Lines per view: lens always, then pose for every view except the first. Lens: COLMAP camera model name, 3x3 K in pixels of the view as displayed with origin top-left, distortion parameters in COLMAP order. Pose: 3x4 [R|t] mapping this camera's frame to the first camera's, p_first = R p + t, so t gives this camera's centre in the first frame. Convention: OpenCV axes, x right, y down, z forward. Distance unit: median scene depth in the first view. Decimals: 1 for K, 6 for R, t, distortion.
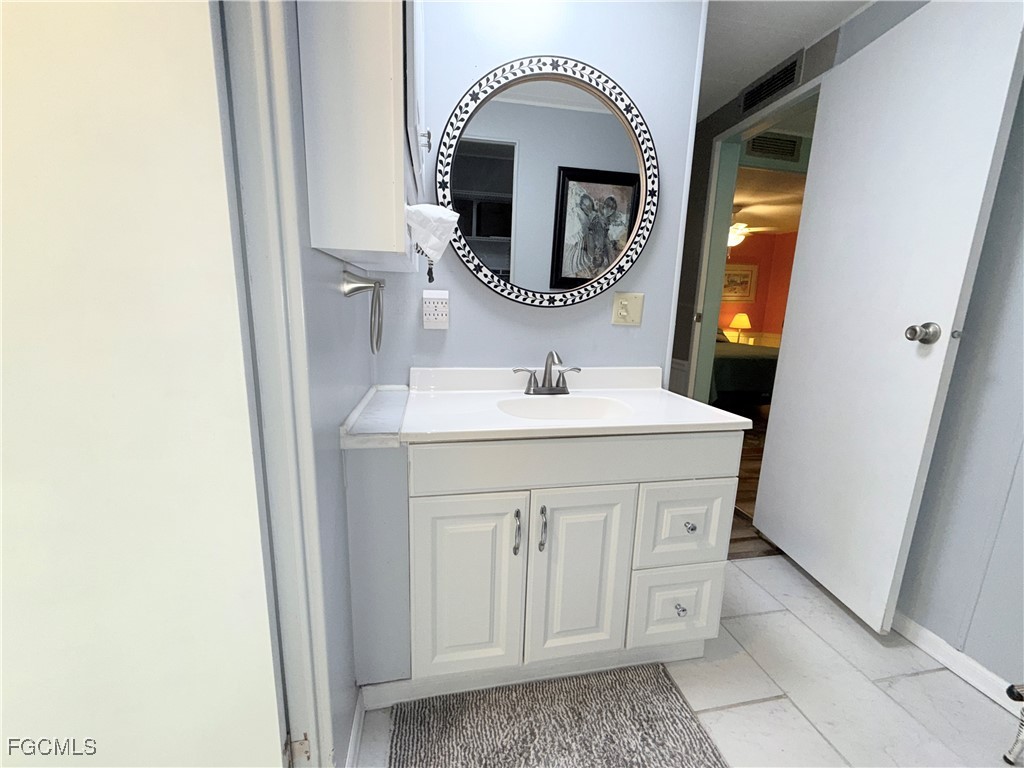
lens RADIAL K [[409.3, 0, 509.6], [0, 409.3, 384.6], [0, 0, 1]] dist [-0.000383, 0.000015]
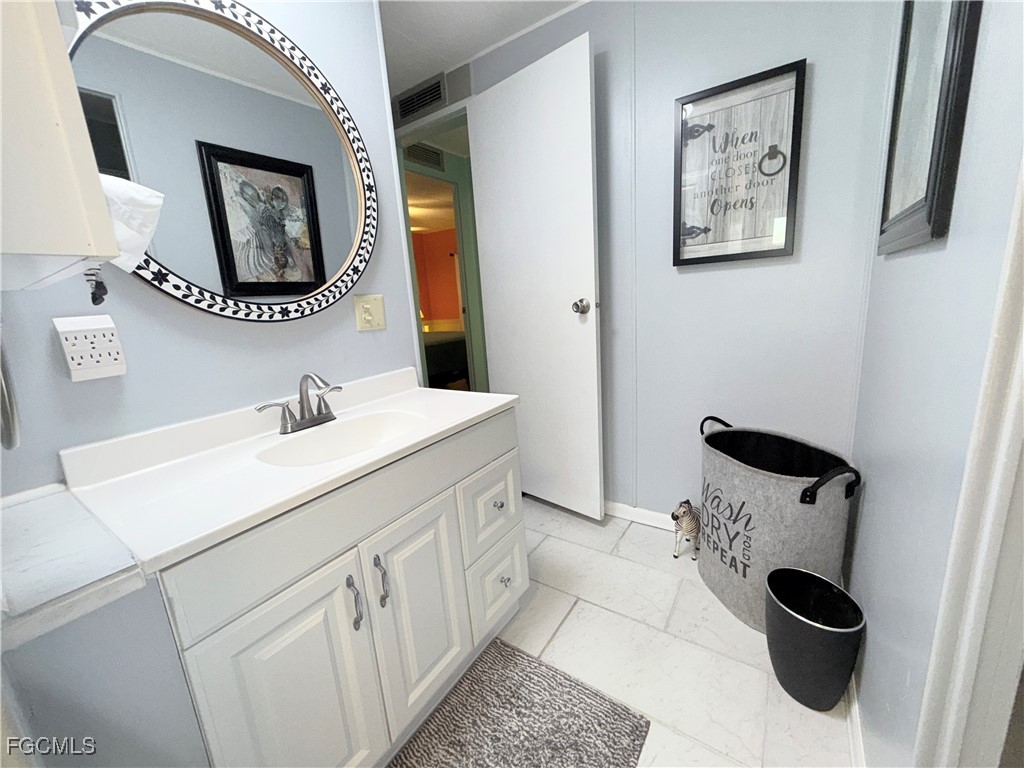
lens RADIAL K [[409.3, 0, 509.6], [0, 409.3, 384.6], [0, 0, 1]] dist [-0.000383, 0.000015]
pose [[0.708443, -0.227106, 0.668230, -0.155467], [0.223569, 0.970267, 0.092734, -0.045283], [-0.669422, 0.083699, 0.738152, 0.129608]]
